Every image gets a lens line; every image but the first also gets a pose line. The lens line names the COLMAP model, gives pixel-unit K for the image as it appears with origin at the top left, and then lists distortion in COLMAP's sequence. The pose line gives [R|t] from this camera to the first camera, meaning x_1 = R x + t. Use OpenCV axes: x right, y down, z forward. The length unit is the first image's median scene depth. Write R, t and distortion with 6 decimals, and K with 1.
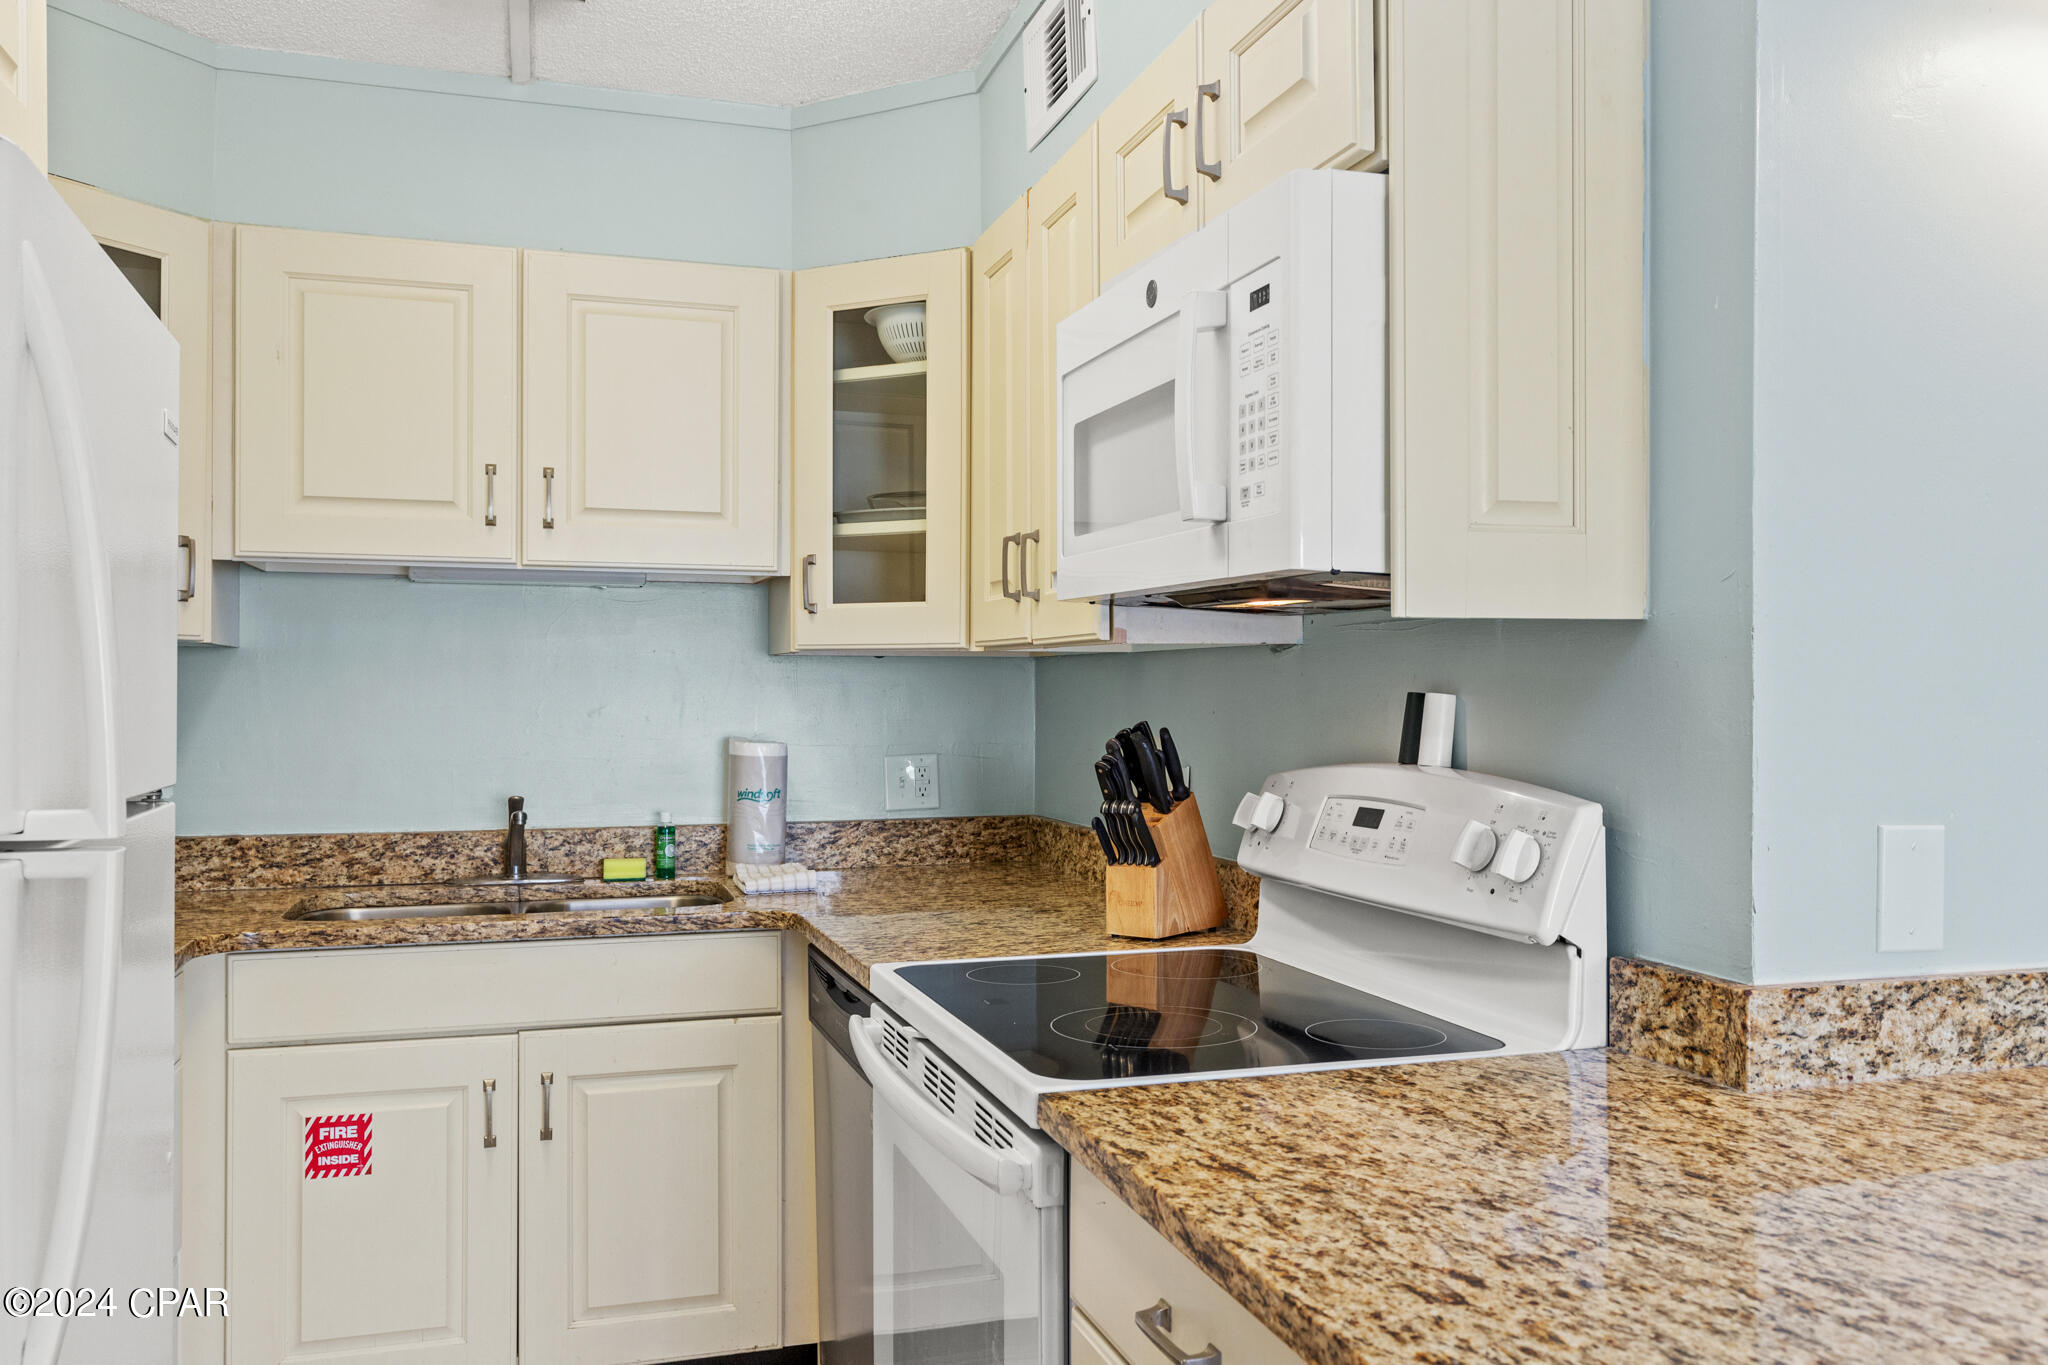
lens RADIAL K [[1637.6, 0, 1028.3], [0, 1637.6, 691.2], [0, 0, 1]] dist [-0.011729, -0.002966]
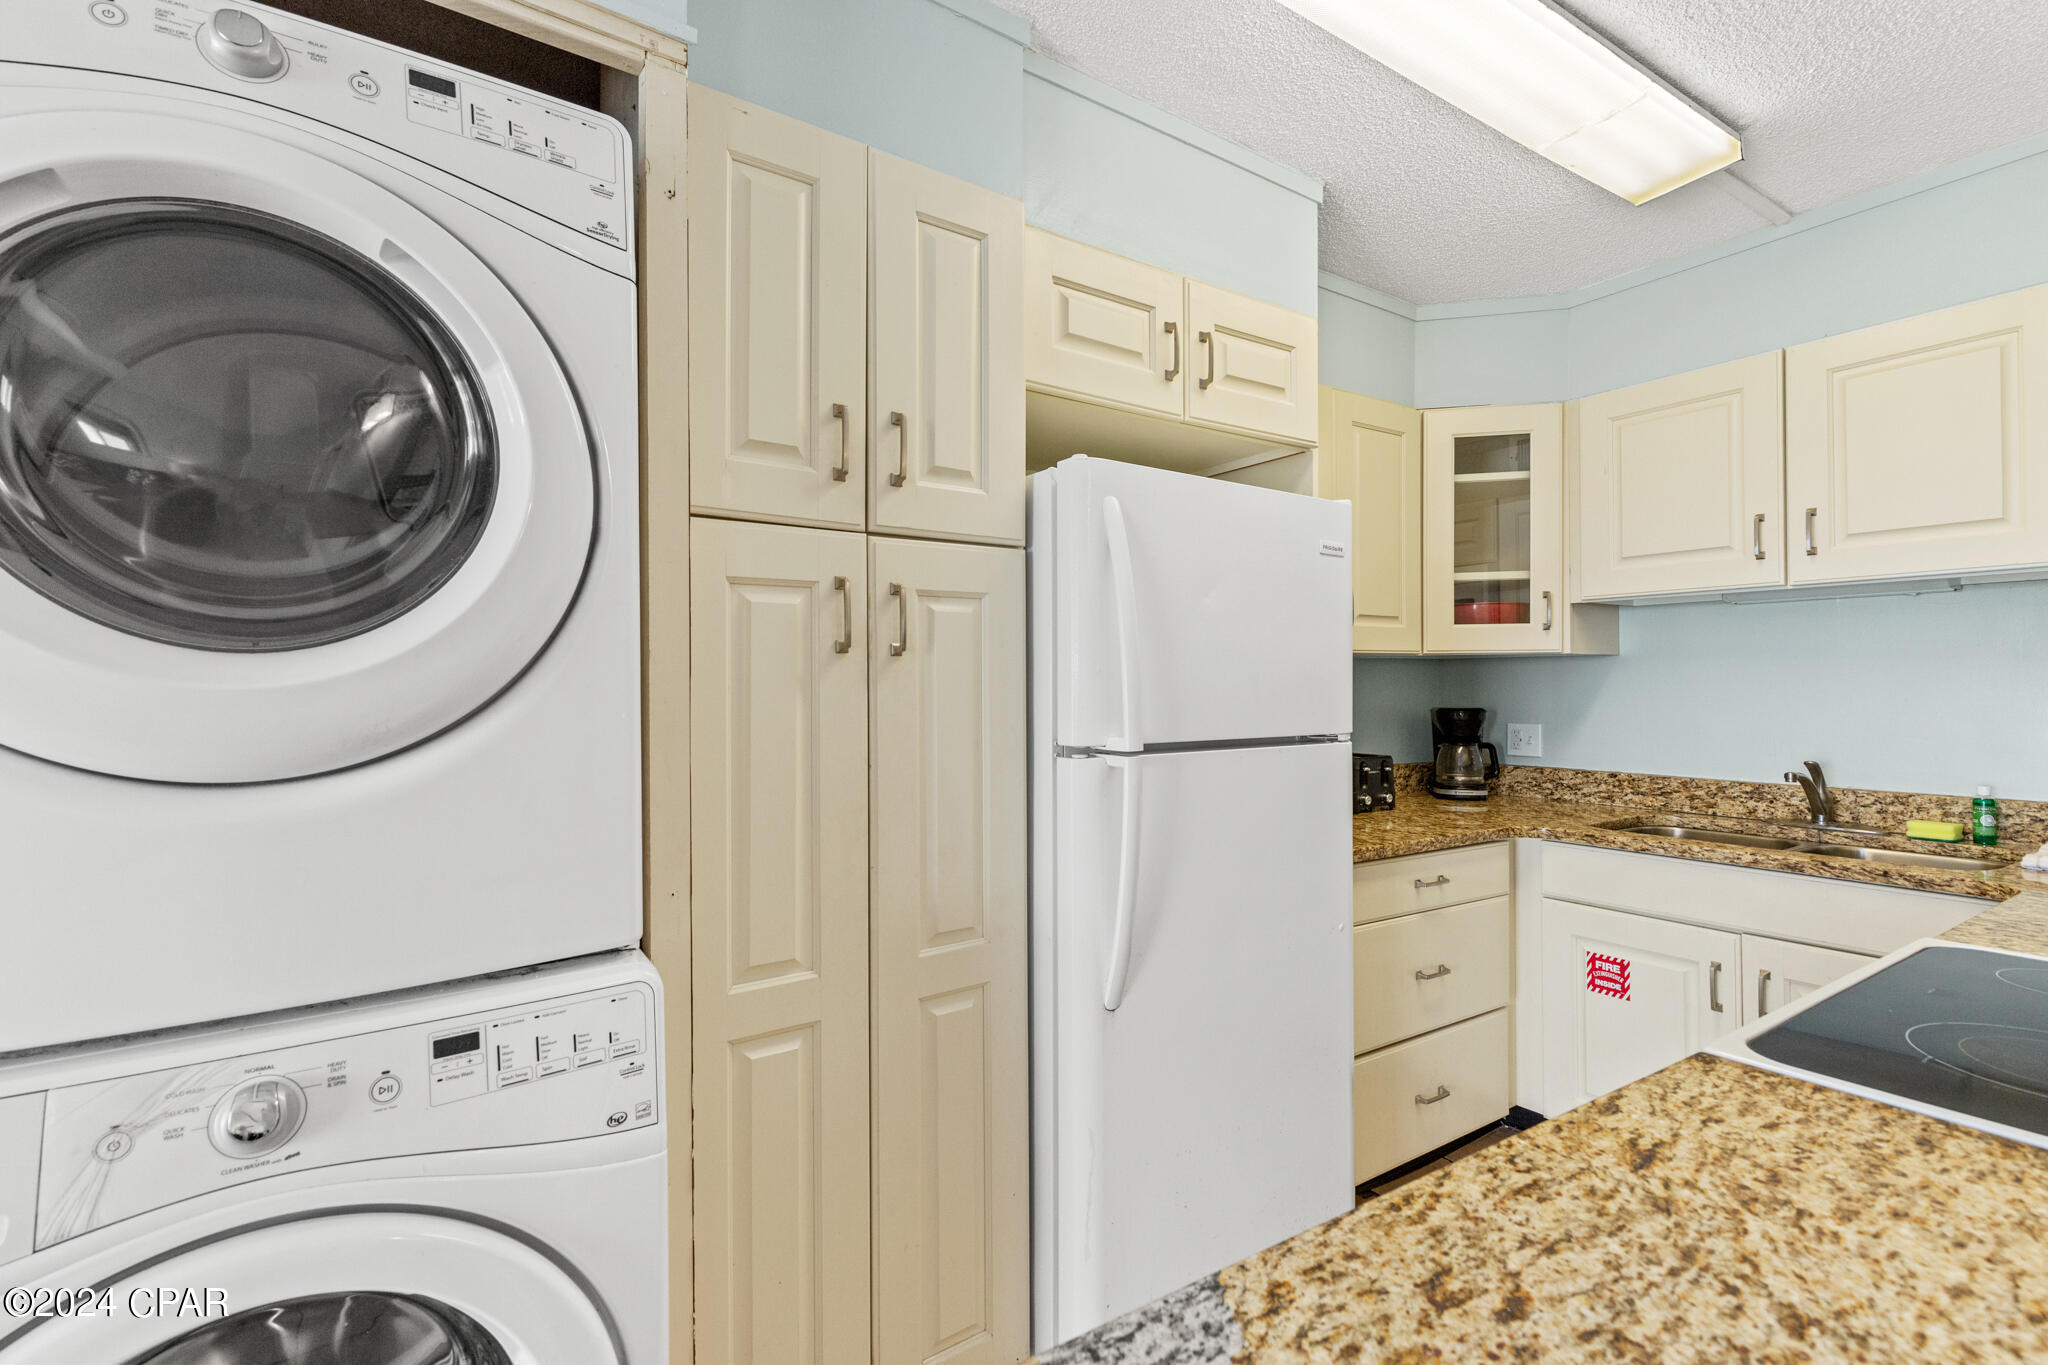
lens RADIAL K [[927.7, 0, 1024.4], [0, 927.7, 678.8], [0, 0, 1]] dist [0.002770, 0.000471]
pose [[0.272343, -0.007077, -0.962174, 0.279474], [0.006371, 0.999964, -0.005552, -0.002356], [0.962179, -0.004618, 0.272378, 0.226812]]
